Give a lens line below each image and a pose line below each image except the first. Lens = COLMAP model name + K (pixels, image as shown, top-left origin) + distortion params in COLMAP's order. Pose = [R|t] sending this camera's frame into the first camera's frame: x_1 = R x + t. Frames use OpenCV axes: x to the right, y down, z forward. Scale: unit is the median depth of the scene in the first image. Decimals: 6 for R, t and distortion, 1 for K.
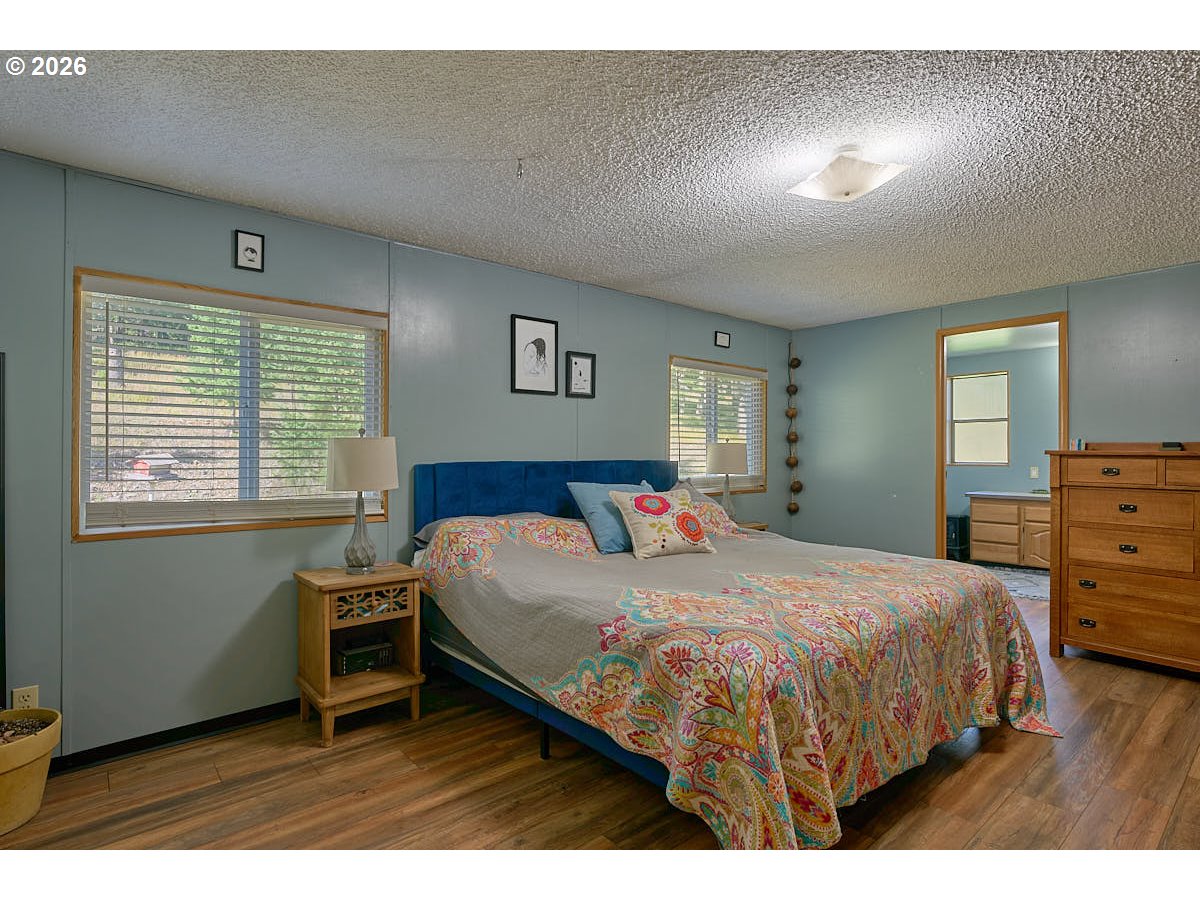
lens RADIAL K [[583.0, 0, 610.4], [0, 583.0, 448.4], [0, 0, 1]] dist [-0.027868, 0.007409]
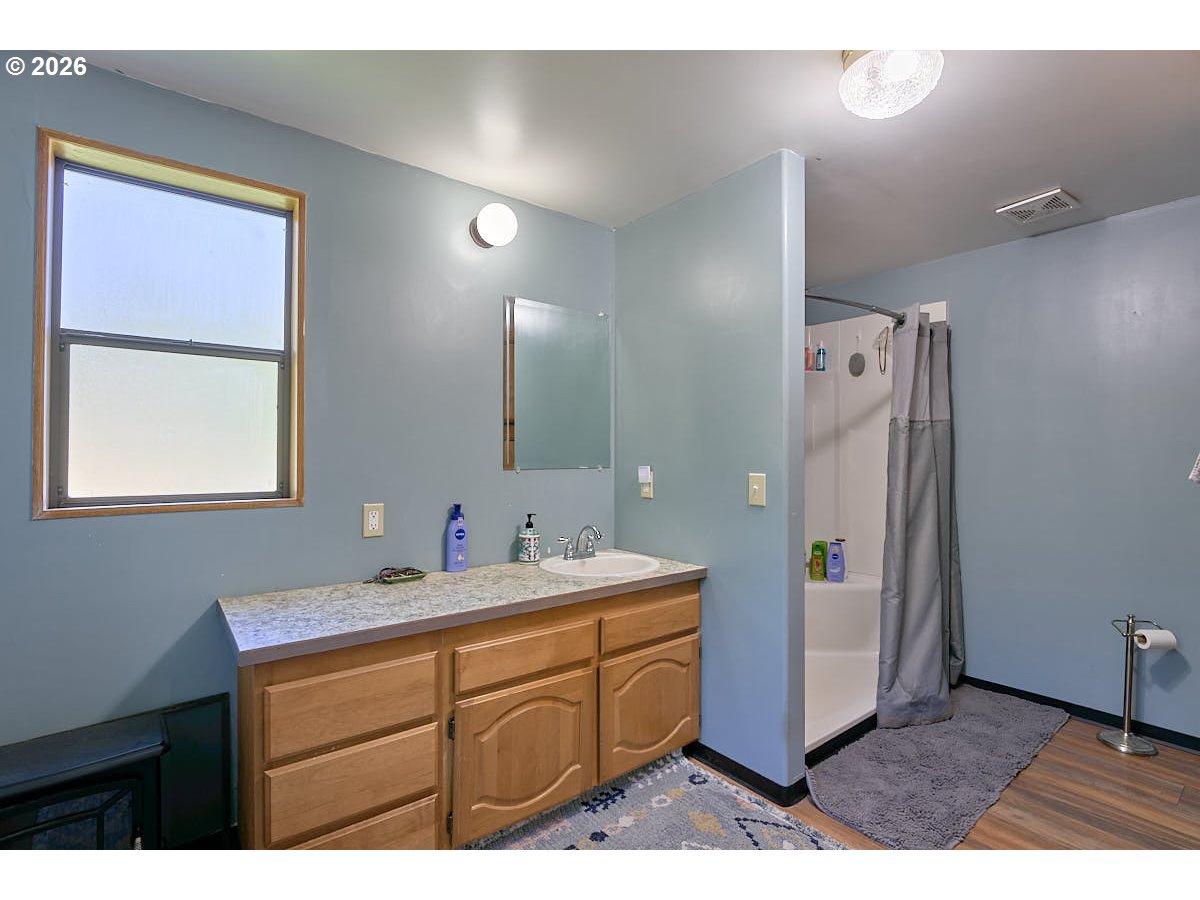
lens RADIAL K [[583.0, 0, 610.4], [0, 583.0, 448.4], [0, 0, 1]] dist [-0.027868, 0.007409]
pose [[0.021286, -0.000711, 0.999773, 0.428129], [-0.005082, 0.999987, 0.000819, 0.001296], [-0.999761, -0.005098, 0.021283, 0.908717]]
